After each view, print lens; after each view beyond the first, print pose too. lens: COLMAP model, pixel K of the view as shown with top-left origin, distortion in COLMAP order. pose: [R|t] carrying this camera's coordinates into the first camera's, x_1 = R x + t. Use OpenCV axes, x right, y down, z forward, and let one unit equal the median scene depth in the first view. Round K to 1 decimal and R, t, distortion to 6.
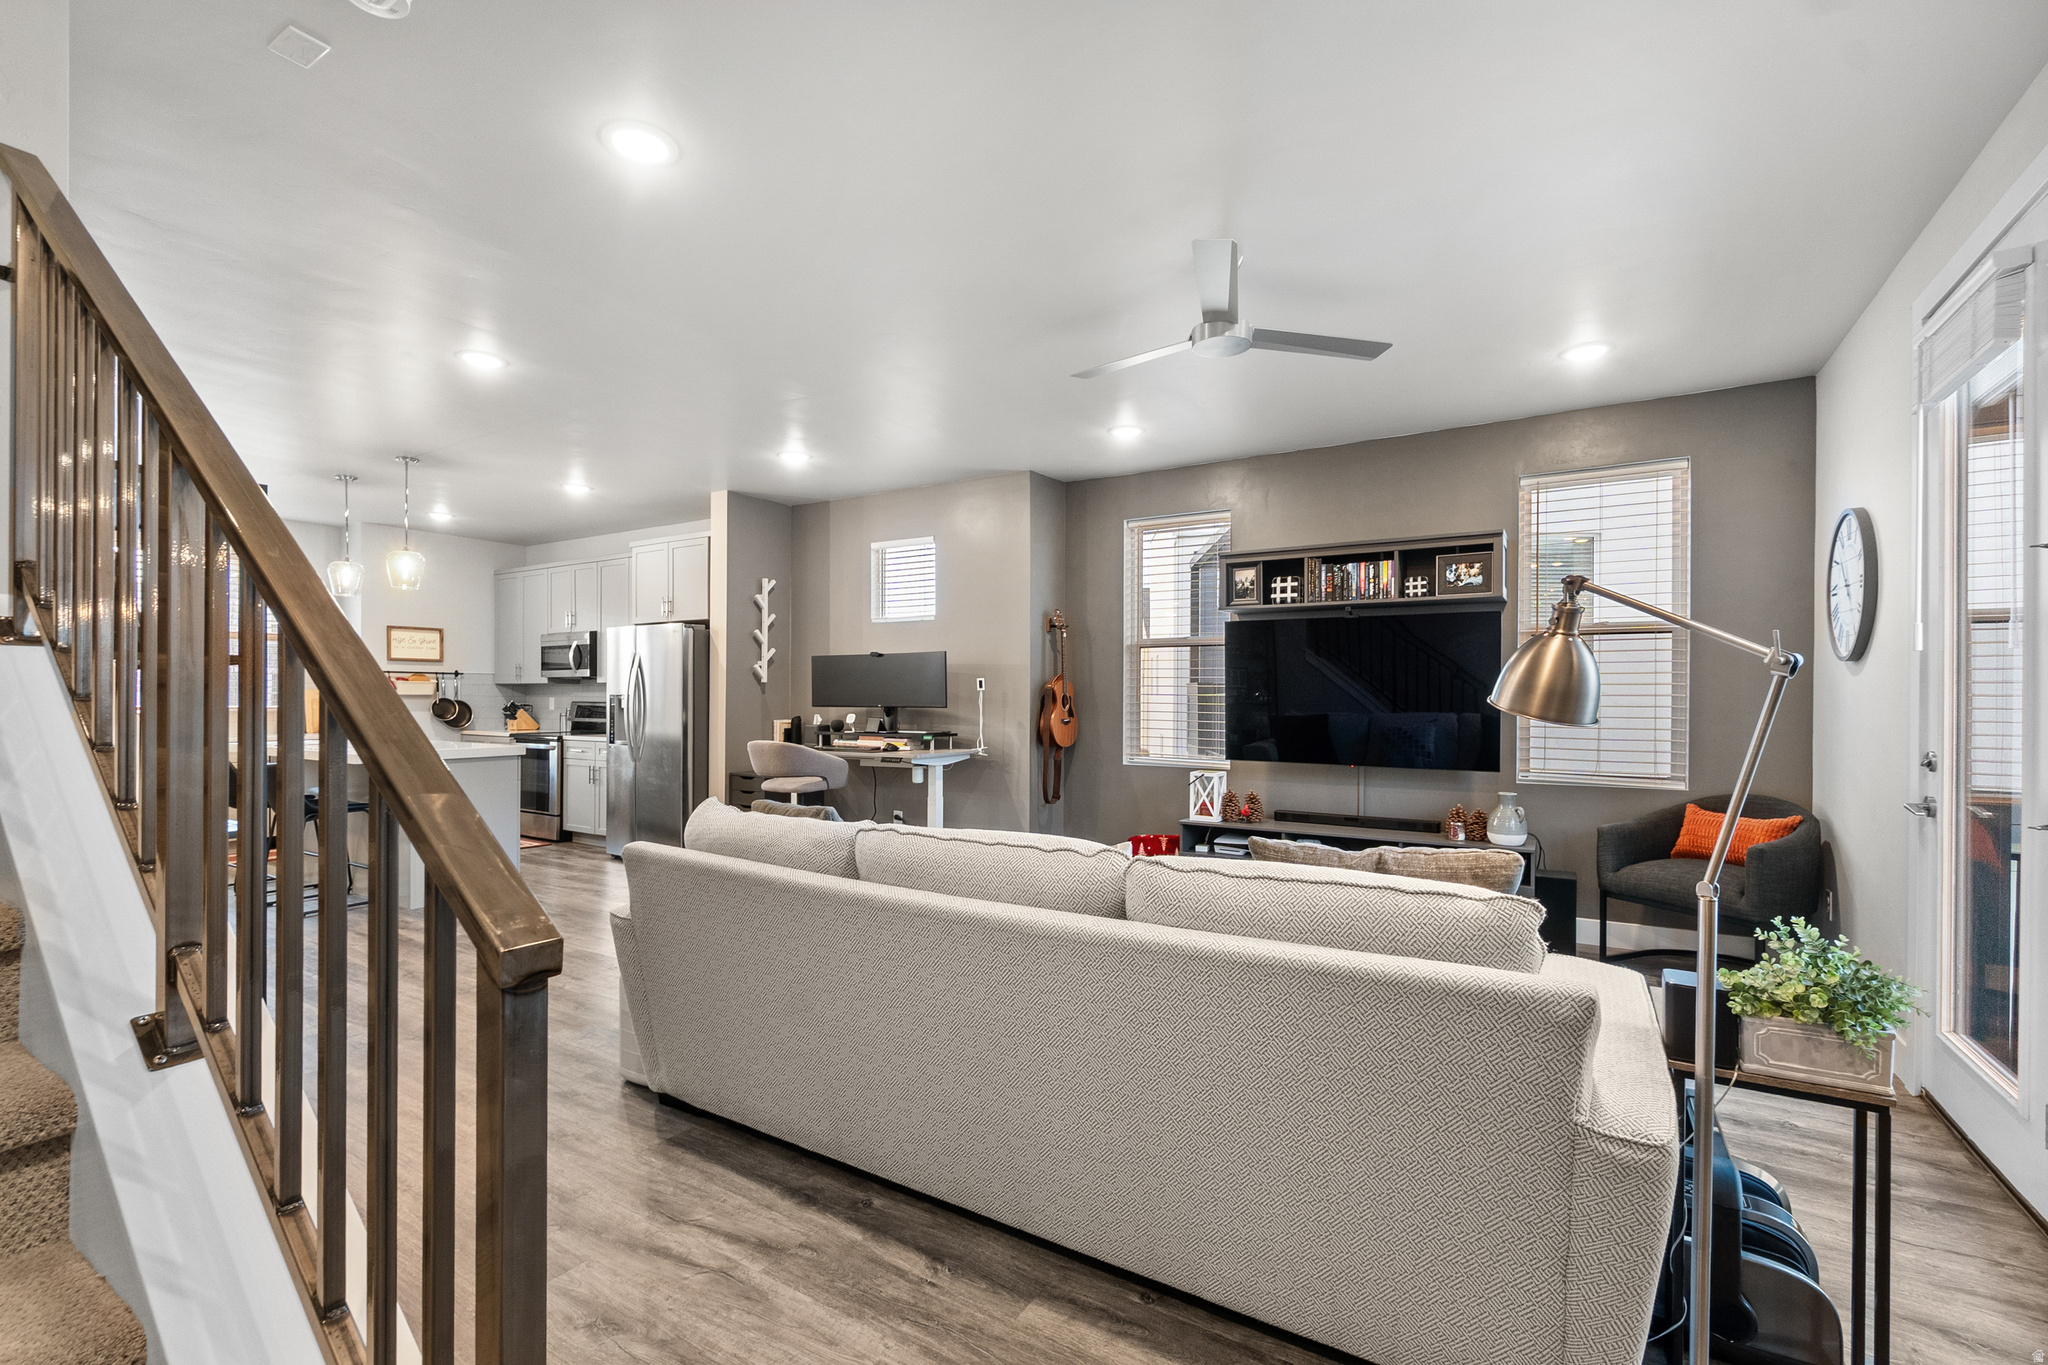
lens RADIAL K [[883.9, 0, 1014.3], [0, 883.9, 695.3], [0, 0, 1]] dist [-0.002504, -0.000180]
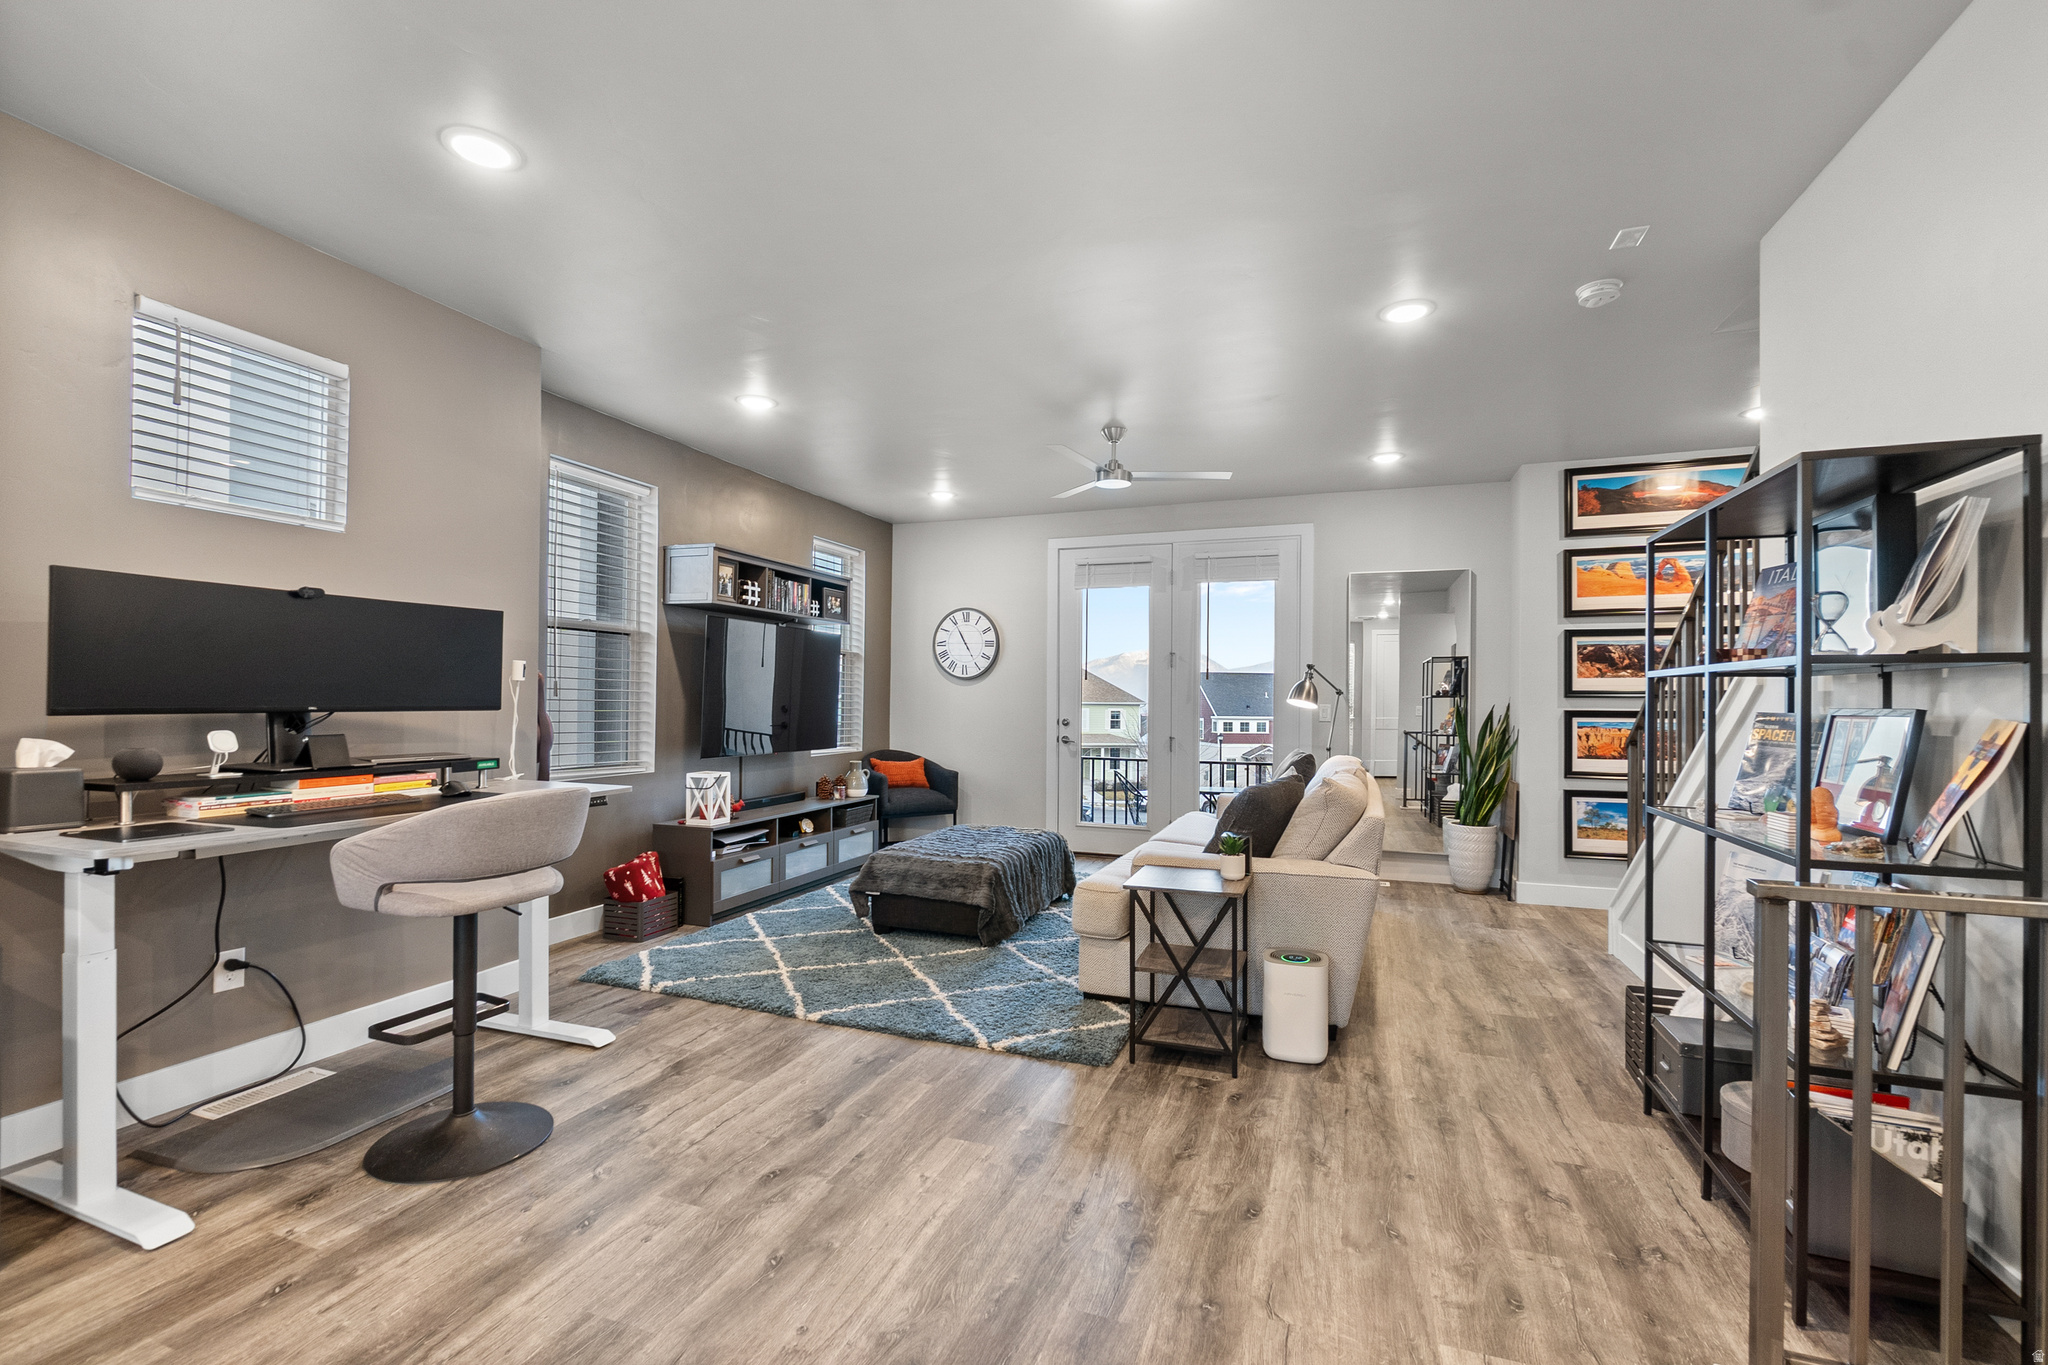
lens RADIAL K [[883.9, 0, 1014.3], [0, 883.9, 695.3], [0, 0, 1]] dist [-0.002504, -0.000180]
pose [[-0.192958, -0.000469, 0.981207, -0.677515], [-0.011586, 0.999931, -0.001800, 0.001705], [-0.981139, -0.011716, -0.192950, 0.757003]]
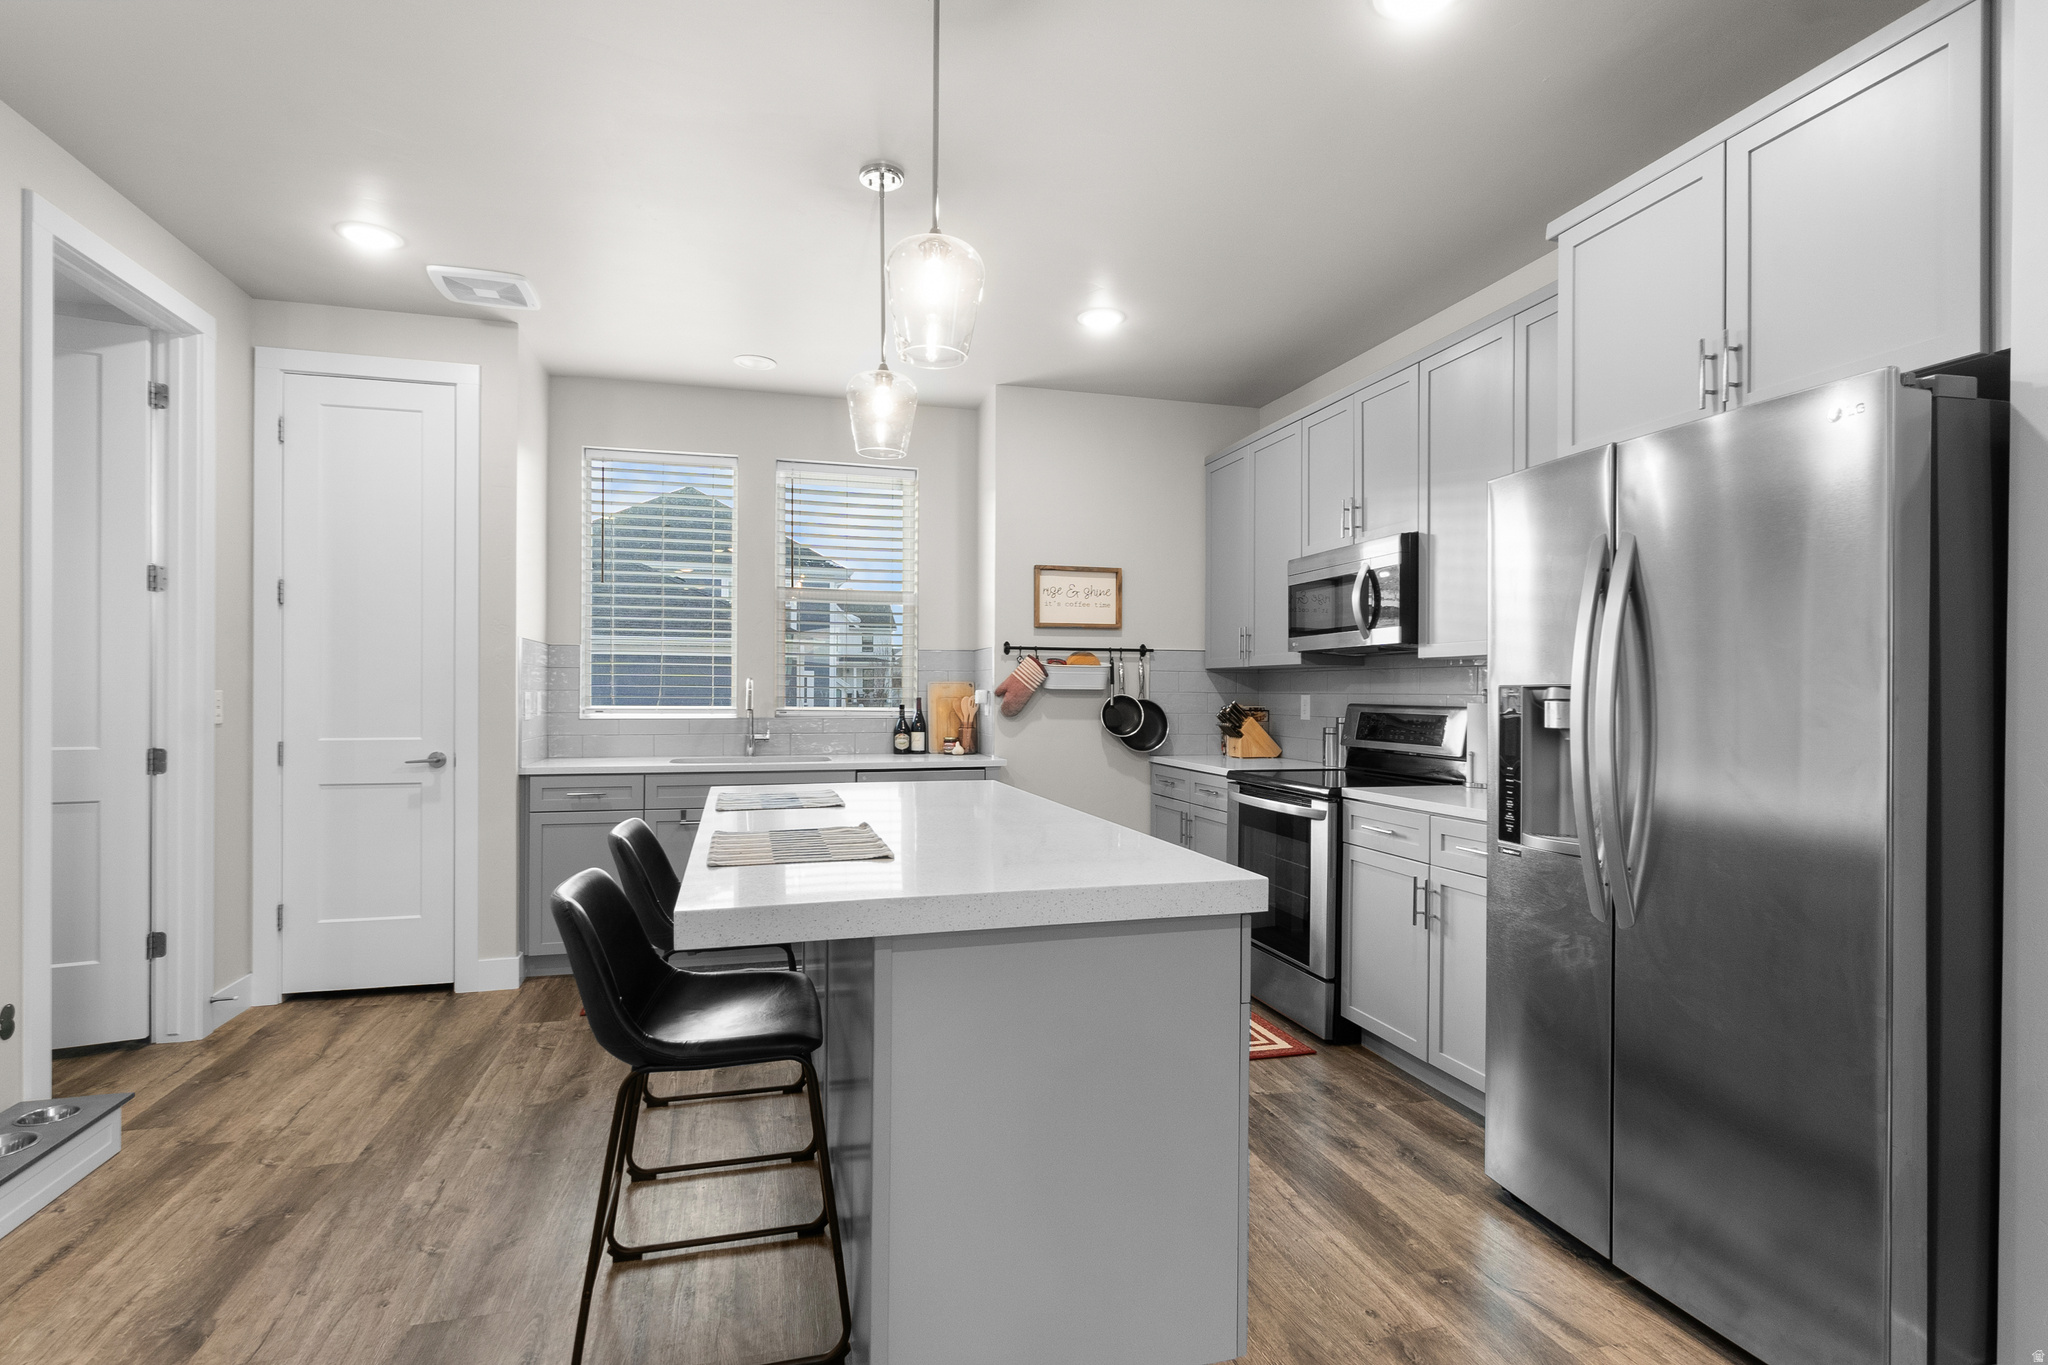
lens RADIAL K [[988.6, 0, 1030.9], [0, 988.6, 694.7], [0, 0, 1]] dist [0.001825, -0.000108]
pose [[0.748711, 0.001371, -0.662895, -0.402911], [-0.001420, 0.999999, 0.000465, 0.003055], [0.662895, 0.000593, 0.748712, 0.717053]]
